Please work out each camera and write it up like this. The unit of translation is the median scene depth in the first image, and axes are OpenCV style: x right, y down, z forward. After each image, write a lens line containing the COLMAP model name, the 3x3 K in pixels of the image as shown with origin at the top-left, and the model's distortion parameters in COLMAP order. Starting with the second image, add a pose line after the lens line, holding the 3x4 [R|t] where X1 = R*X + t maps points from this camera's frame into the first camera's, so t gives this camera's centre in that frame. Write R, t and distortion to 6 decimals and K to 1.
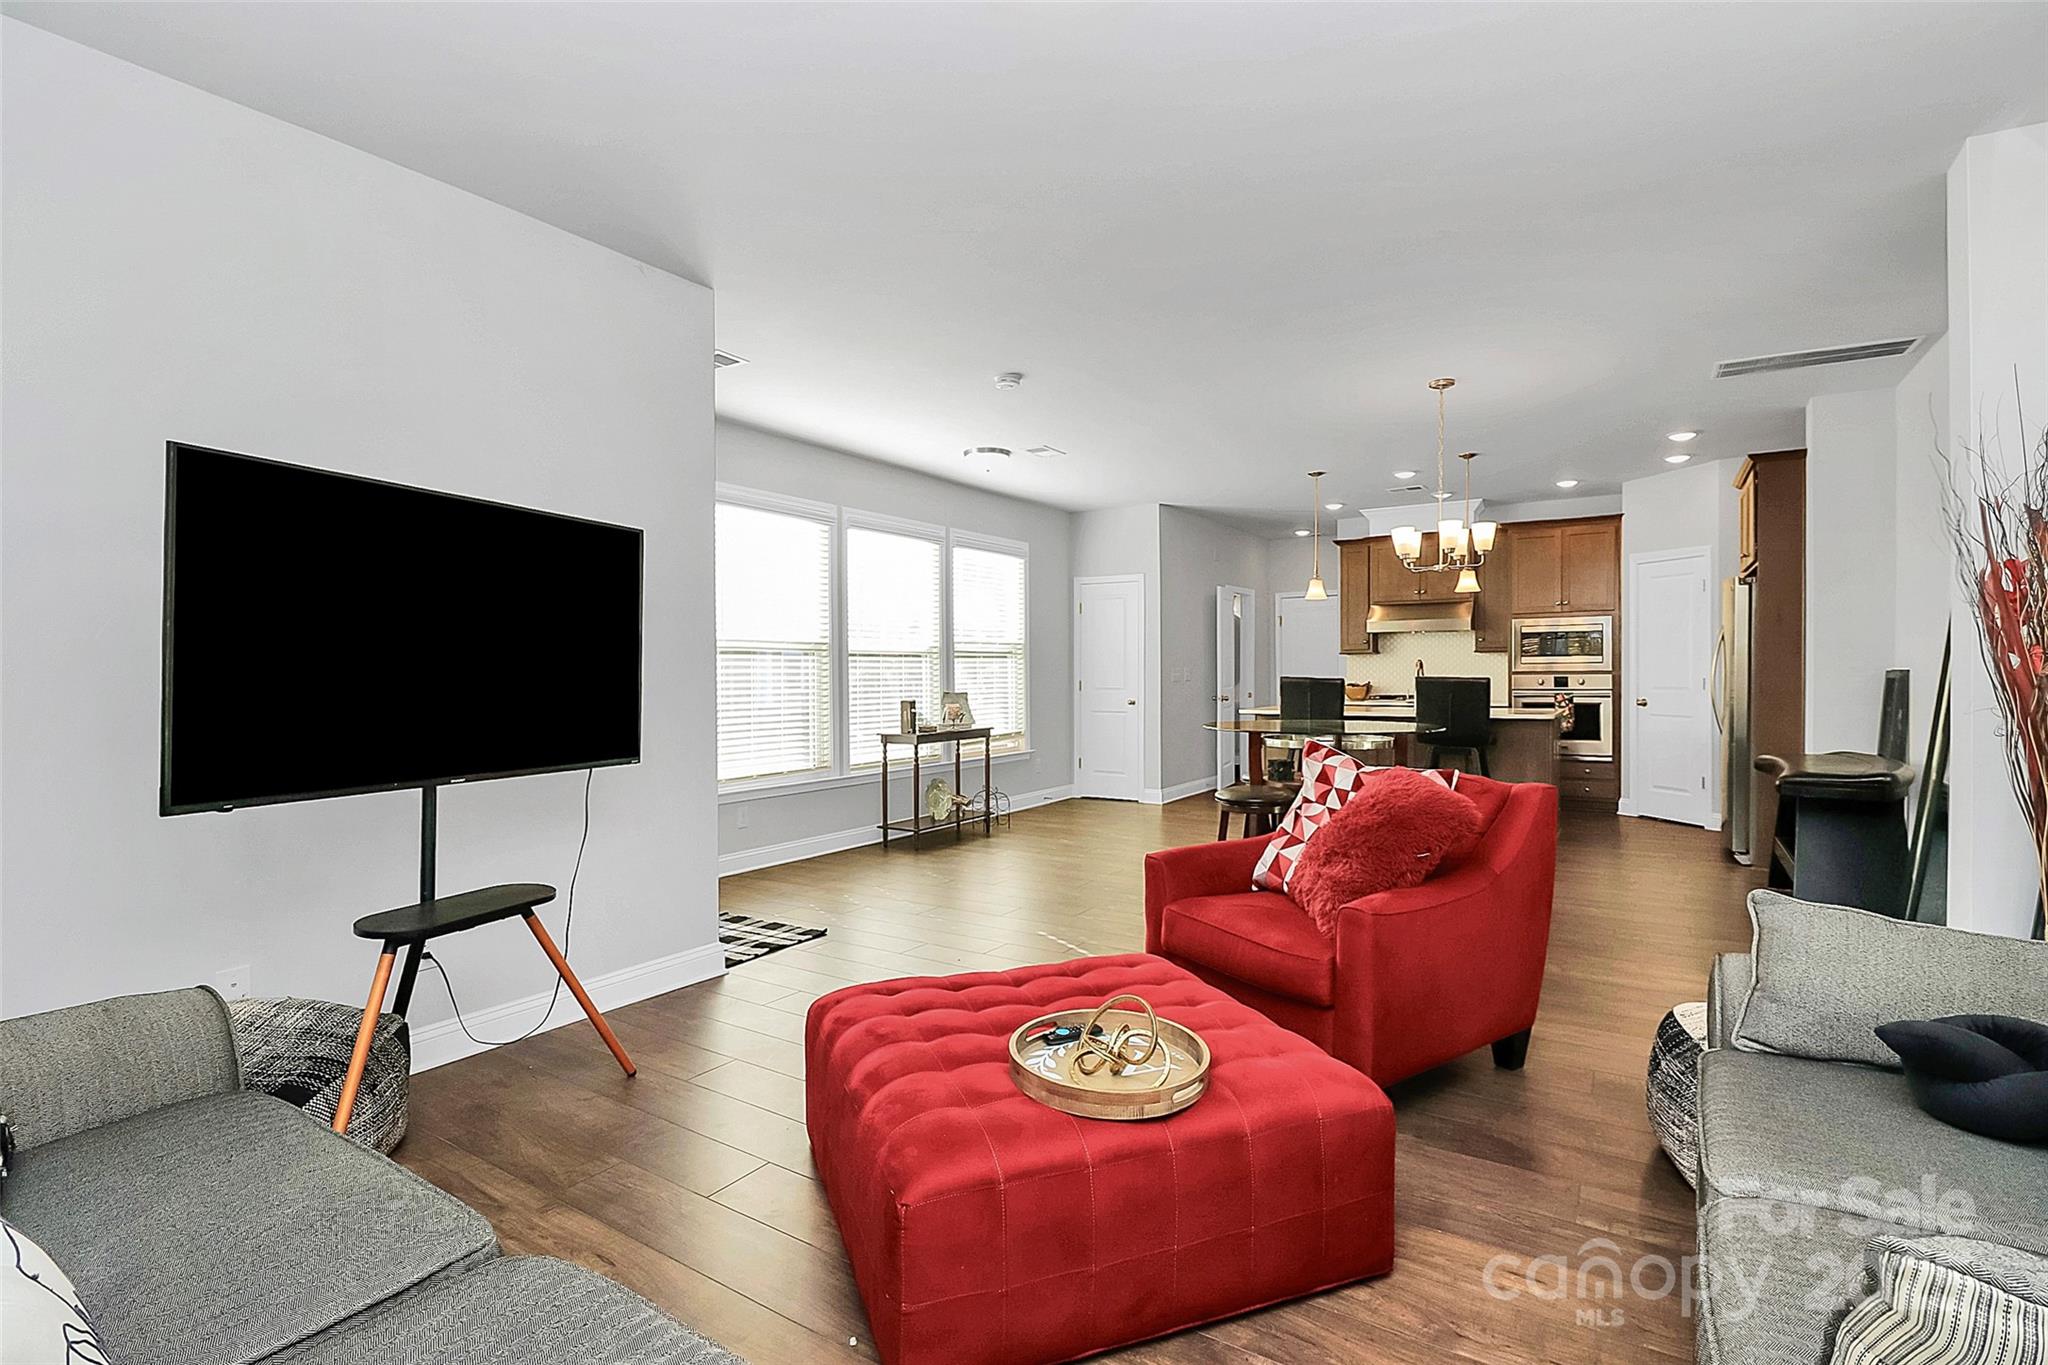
lens RADIAL K [[952.0, 0, 1022.2], [0, 952.0, 659.8], [0, 0, 1]] dist [-0.000079, -0.013545]
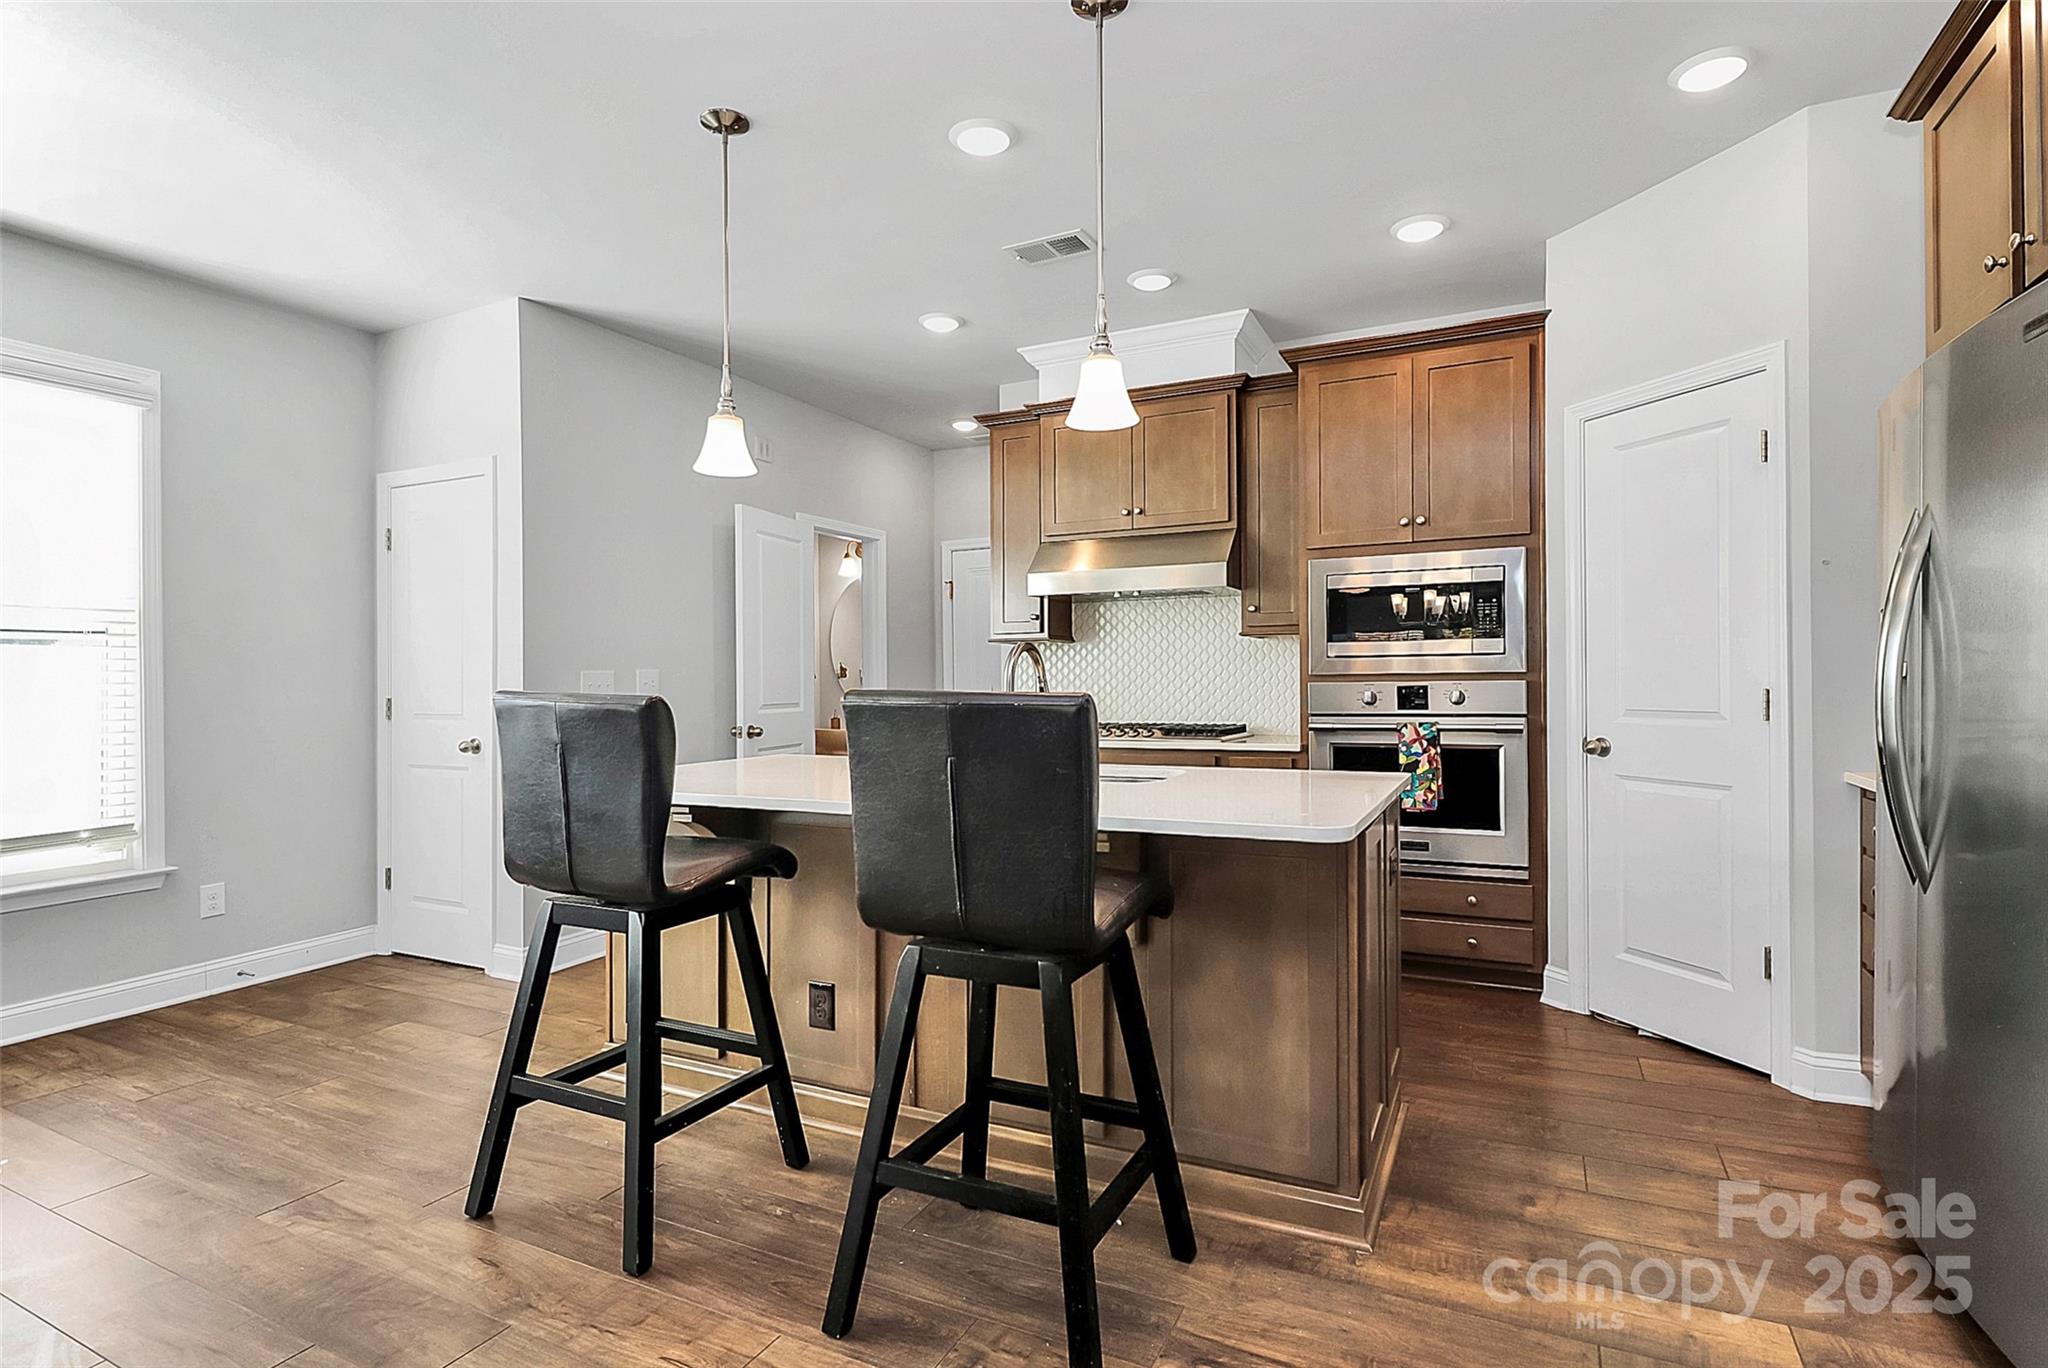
lens RADIAL K [[896.2, 0, 1017.7], [0, 896.2, 658.7], [0, 0, 1]] dist [0.016715, 0.000092]
pose [[0.999145, -0.002201, 0.041290, 0.363400], [0.002614, 0.999947, -0.009947, 0.008554], [-0.041265, 0.010047, 0.999098, 0.584428]]
